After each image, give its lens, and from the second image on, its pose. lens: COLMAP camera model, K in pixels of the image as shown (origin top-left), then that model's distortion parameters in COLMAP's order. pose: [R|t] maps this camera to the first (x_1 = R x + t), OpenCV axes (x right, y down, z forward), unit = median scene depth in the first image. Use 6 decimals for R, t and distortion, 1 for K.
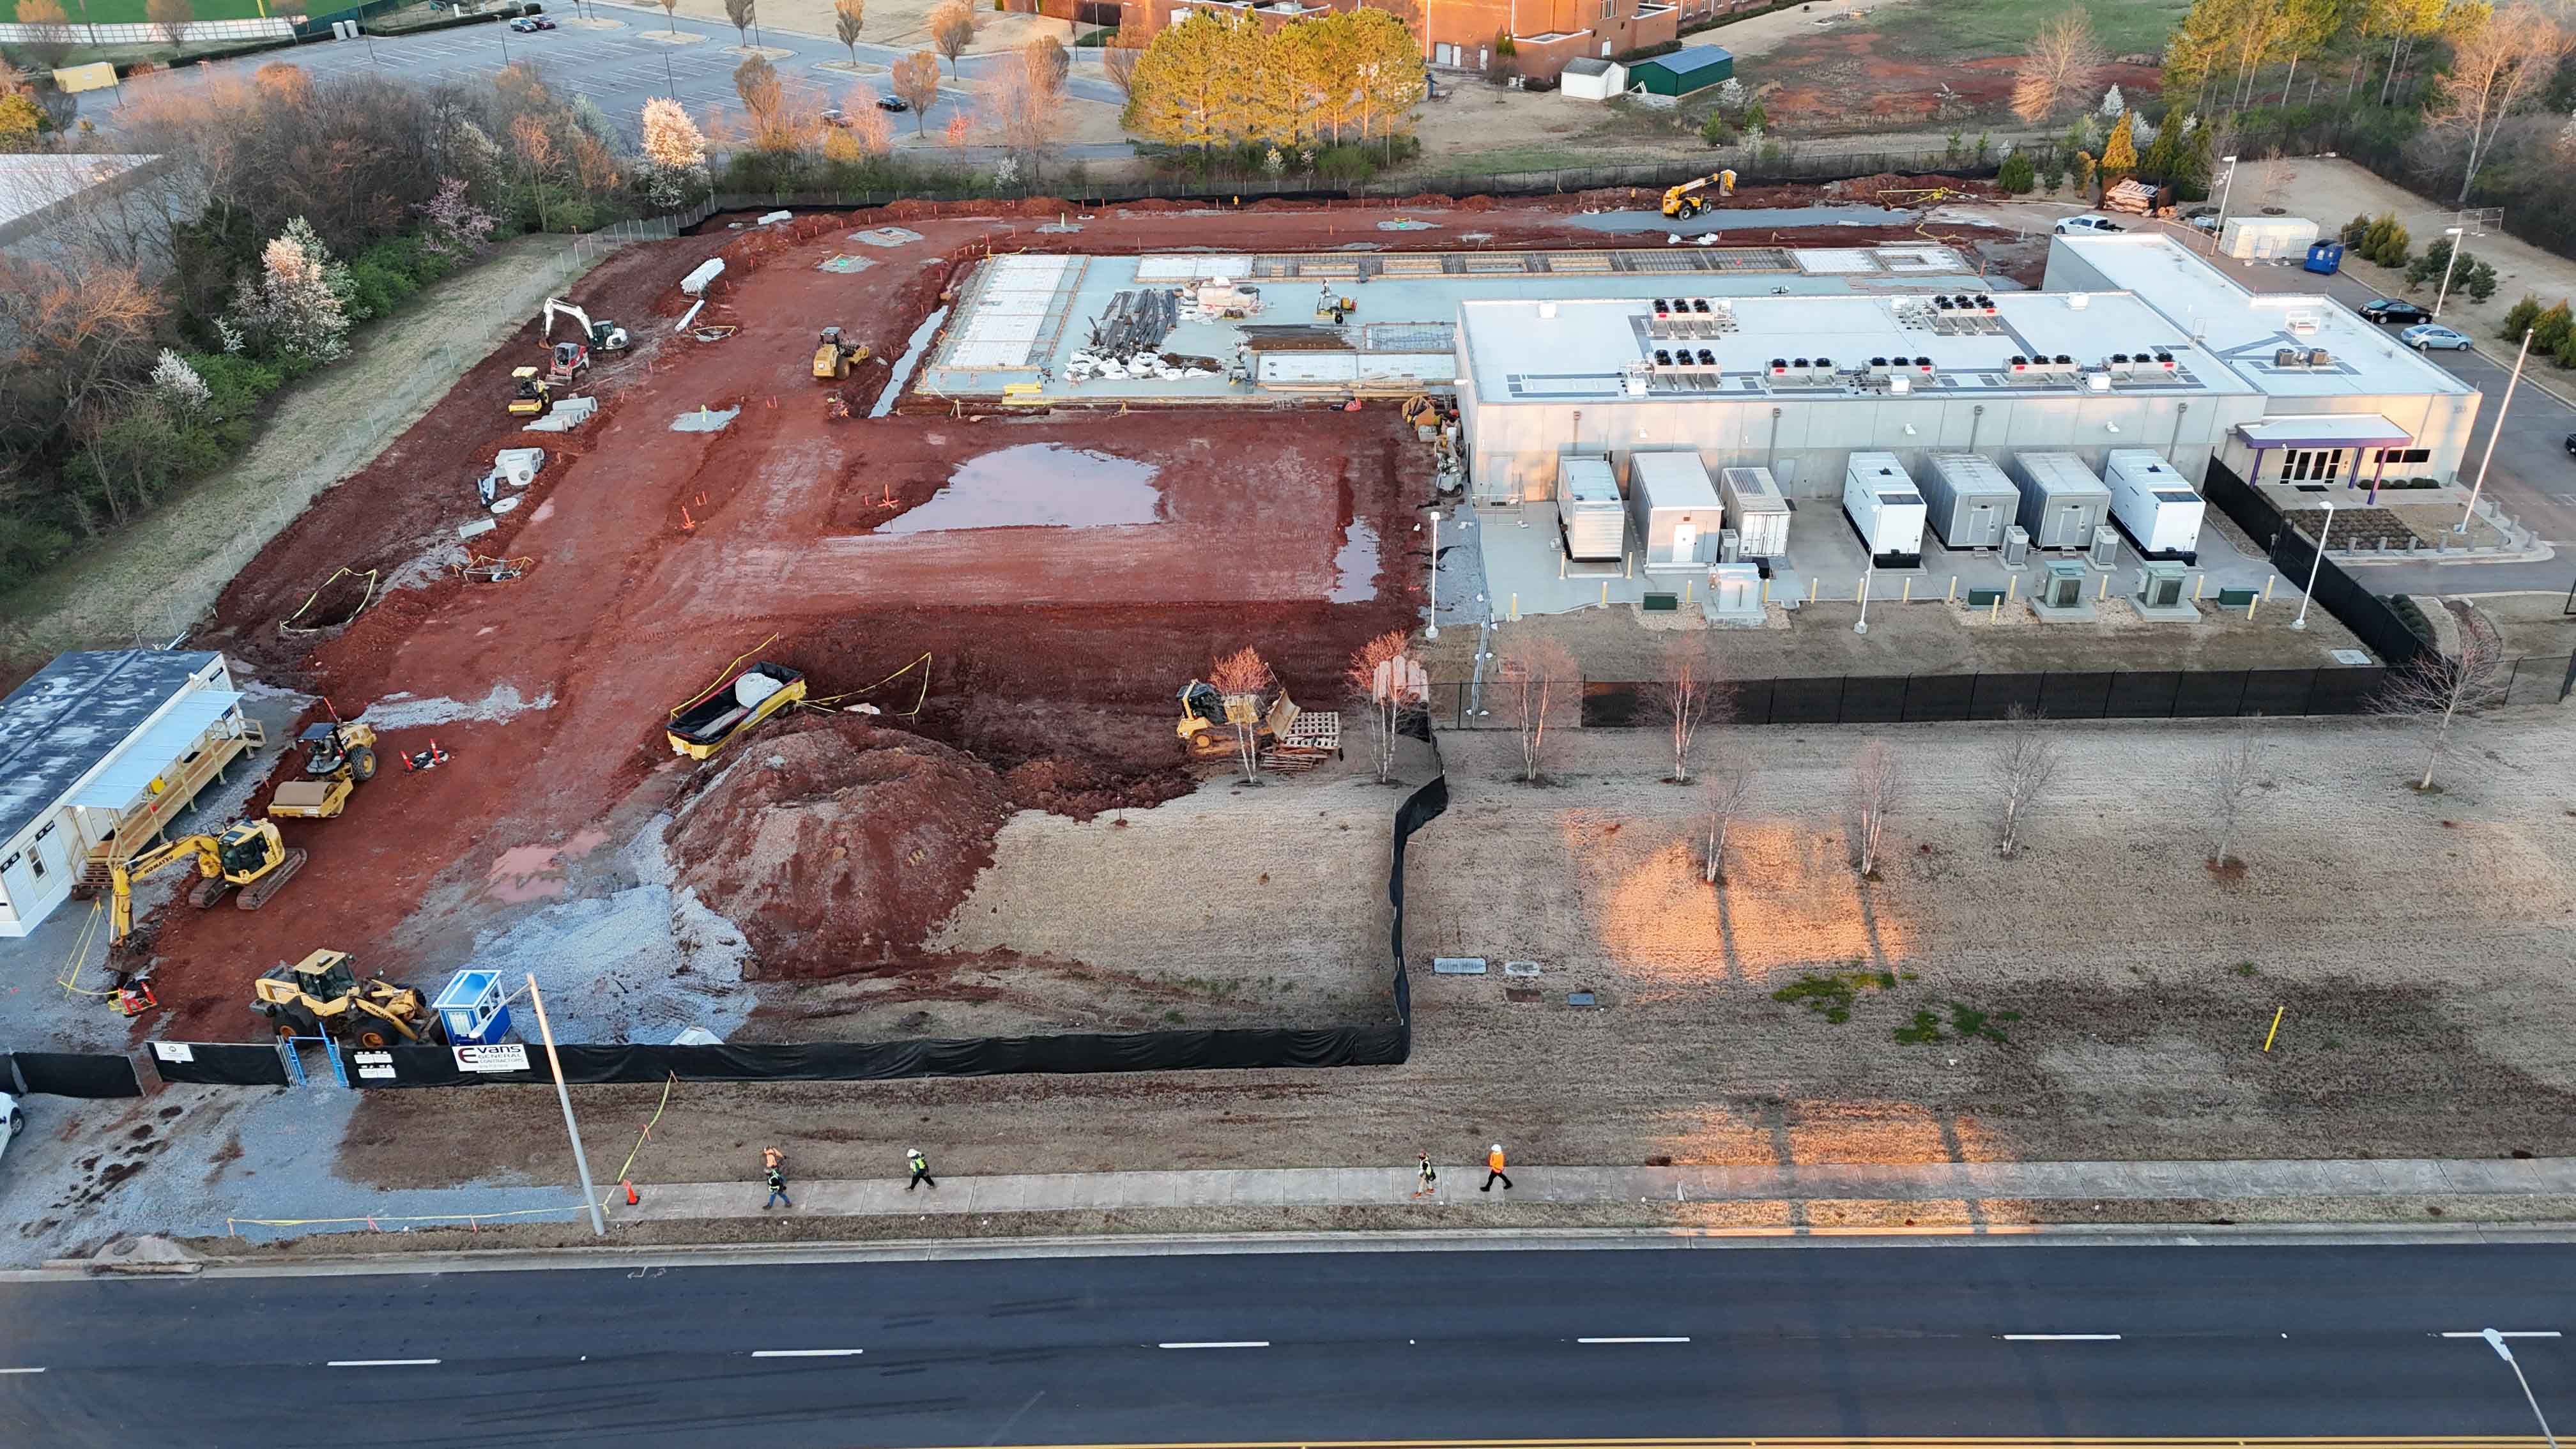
lens RADIAL K [[1882.8, 0, 1298.3], [0, 1882.8, 726.7], [0, 0, 1]] dist [0.083749, -0.075532]
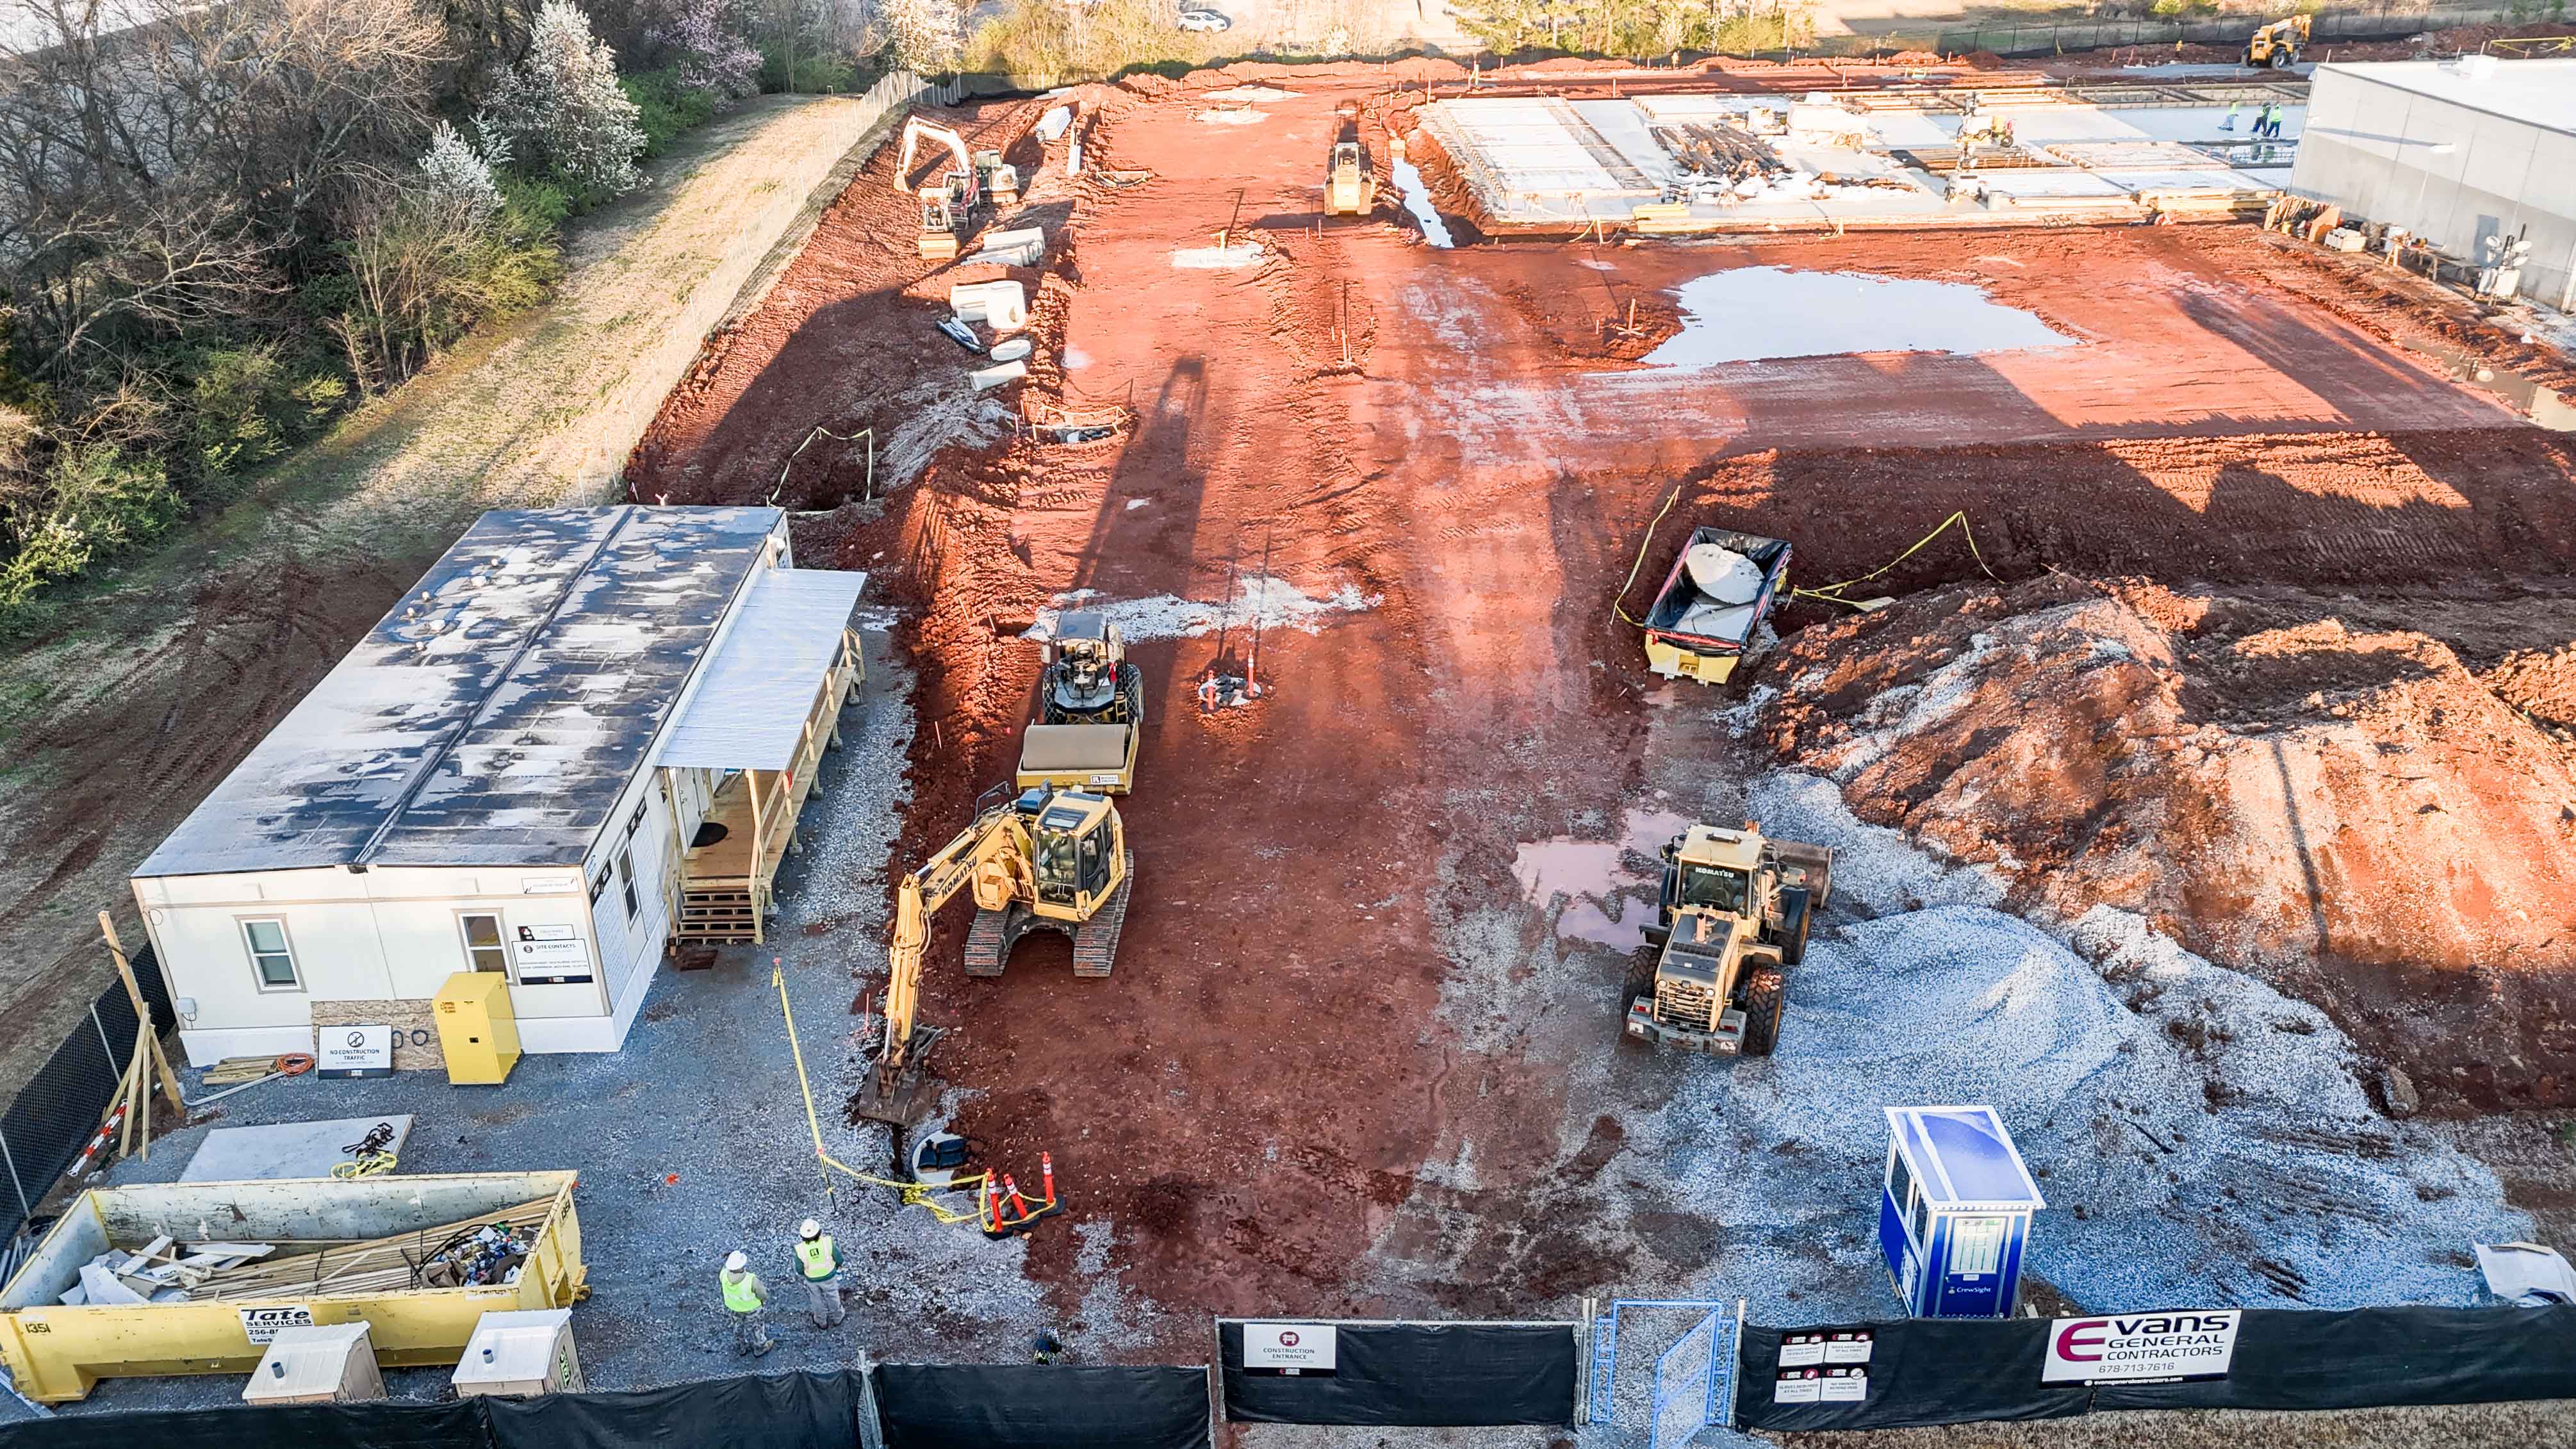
lens RADIAL K [[1893.9, 0, 1297.2], [0, 1893.9, 723.3], [0, 0, 1]] dist [0.080111, -0.077067]
pose [[0.998292, -0.019322, 0.055136, -0.400449], [0.021841, 0.998727, -0.045459, 0.043029], [-0.054187, 0.046586, 0.997443, 0.413812]]
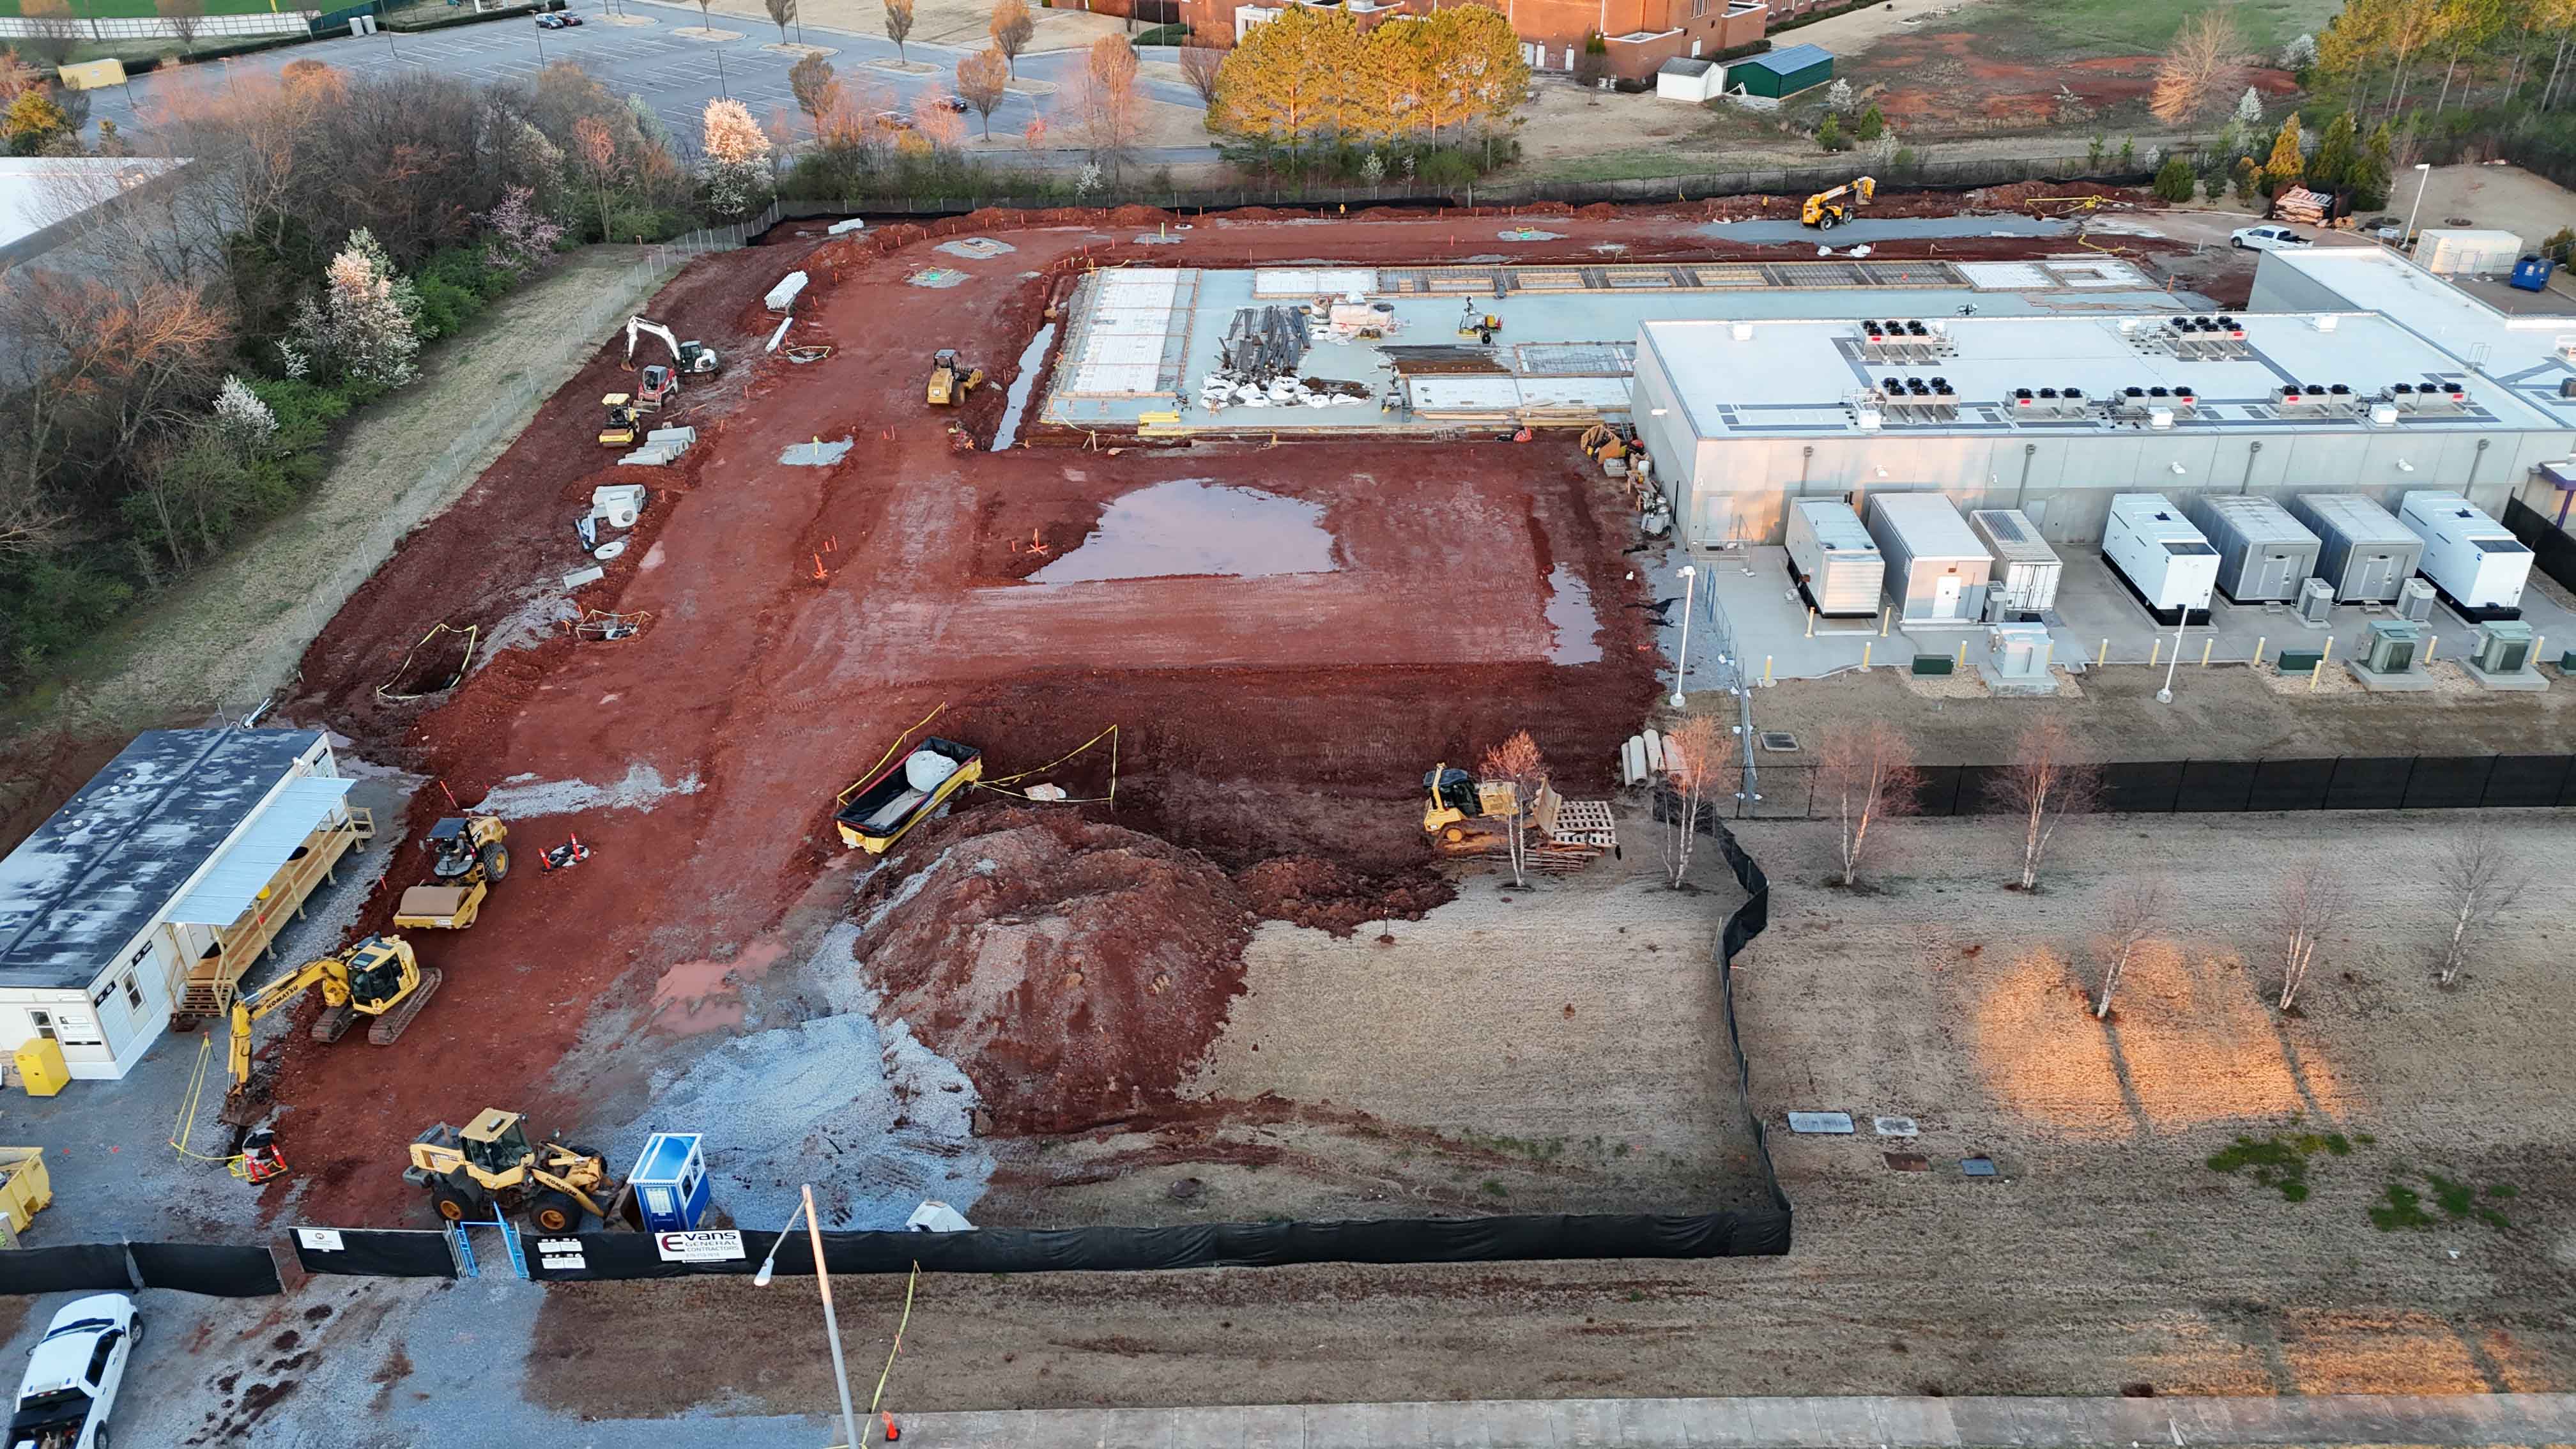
lens RADIAL K [[1882.8, 0, 1298.3], [0, 1882.8, 726.7], [0, 0, 1]] dist [0.083749, -0.075532]
pose [[0.999935, -0.000788, 0.011332, -0.111730], [0.000787, 1.000000, 0.000041, -0.036040], [-0.011332, -0.000032, 0.999936, 0.104906]]
